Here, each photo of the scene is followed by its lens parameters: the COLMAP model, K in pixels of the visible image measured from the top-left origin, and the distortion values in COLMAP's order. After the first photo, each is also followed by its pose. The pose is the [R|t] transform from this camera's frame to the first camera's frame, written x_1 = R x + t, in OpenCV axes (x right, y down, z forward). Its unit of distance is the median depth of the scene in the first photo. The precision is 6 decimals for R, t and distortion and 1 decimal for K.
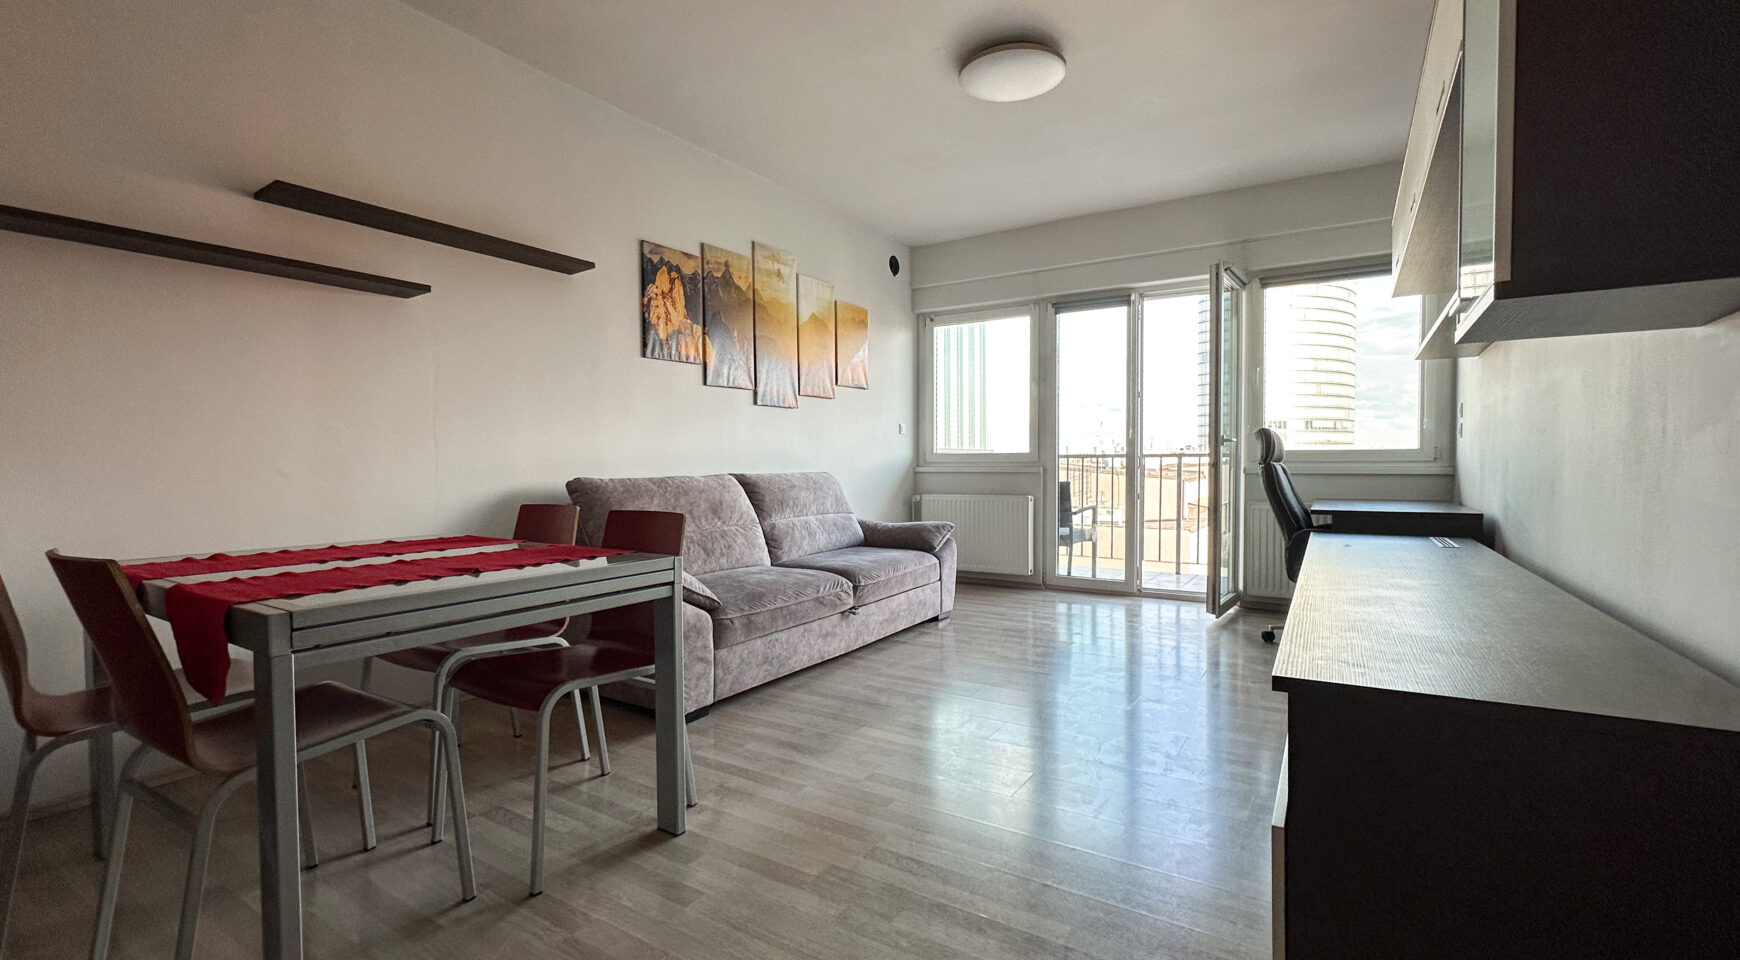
lens RADIAL K [[730.2, 0, 874.5], [0, 730.2, 475.2], [0, 0, 1]] dist [-0.001584, -0.000350]
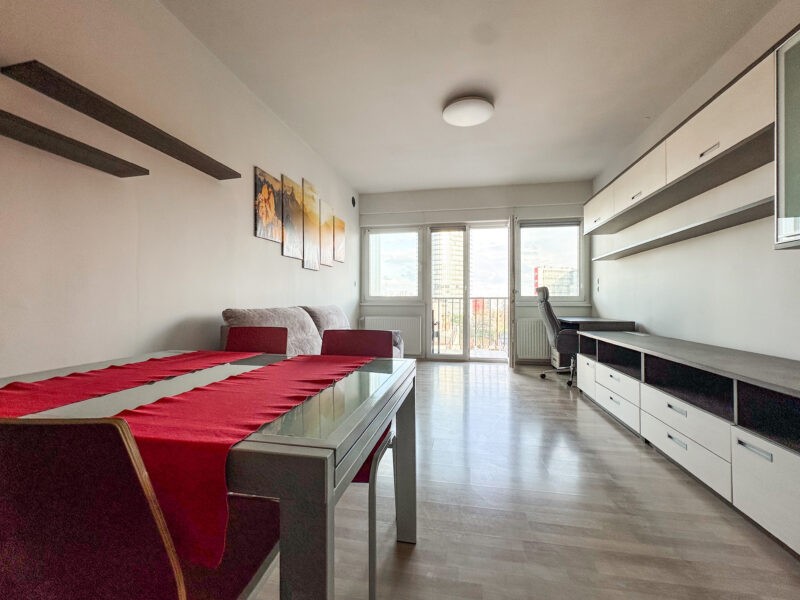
lens RADIAL K [[333.8, 0, 401.4], [0, 333.8, 295.5], [0, 0, 1]] dist [-0.000471, 0.000036]
pose [[0.931761, 0.011668, 0.362886, -0.261985], [0.000854, 0.999410, -0.034326, 0.000425], [-0.363072, 0.032293, 0.931201, 0.162978]]
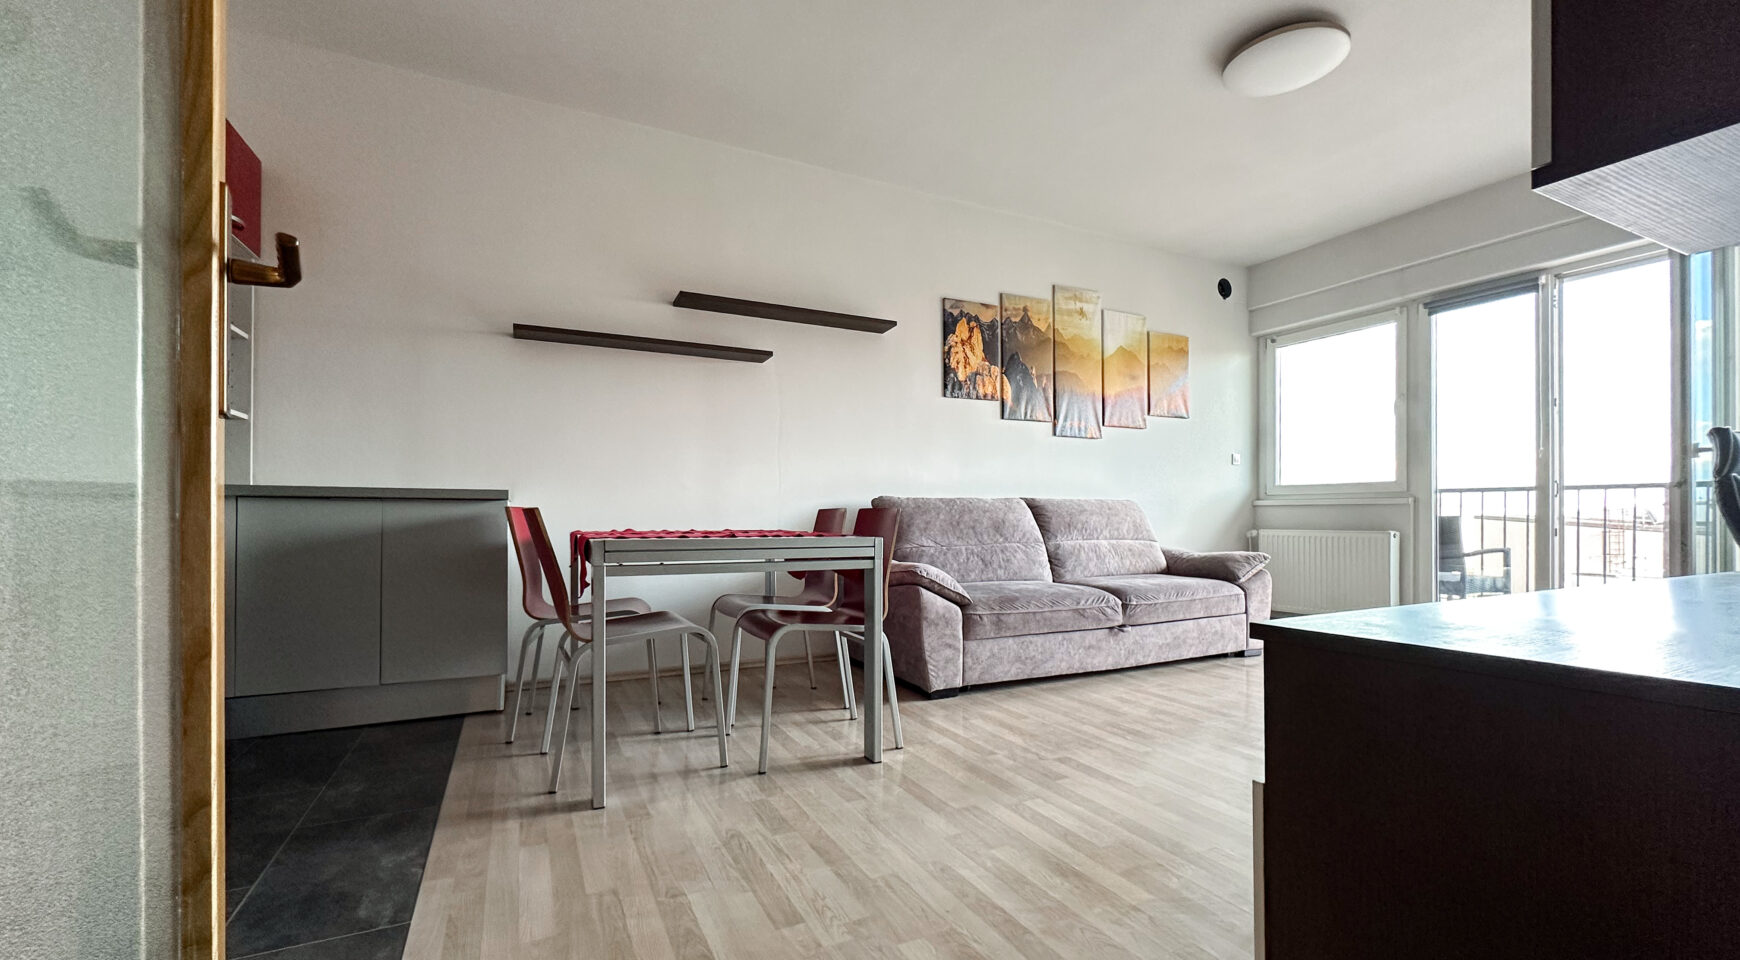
lens RADIAL K [[706.2, 0, 887.3], [0, 706.2, 507.2], [0, 0, 1]] dist [0.000100, -0.000036]
pose [[0.862322, 0.001032, -0.506360, 0.167461], [-0.015916, 0.999559, -0.025069, 0.042248], [0.506111, 0.029677, 0.861958, -0.016489]]
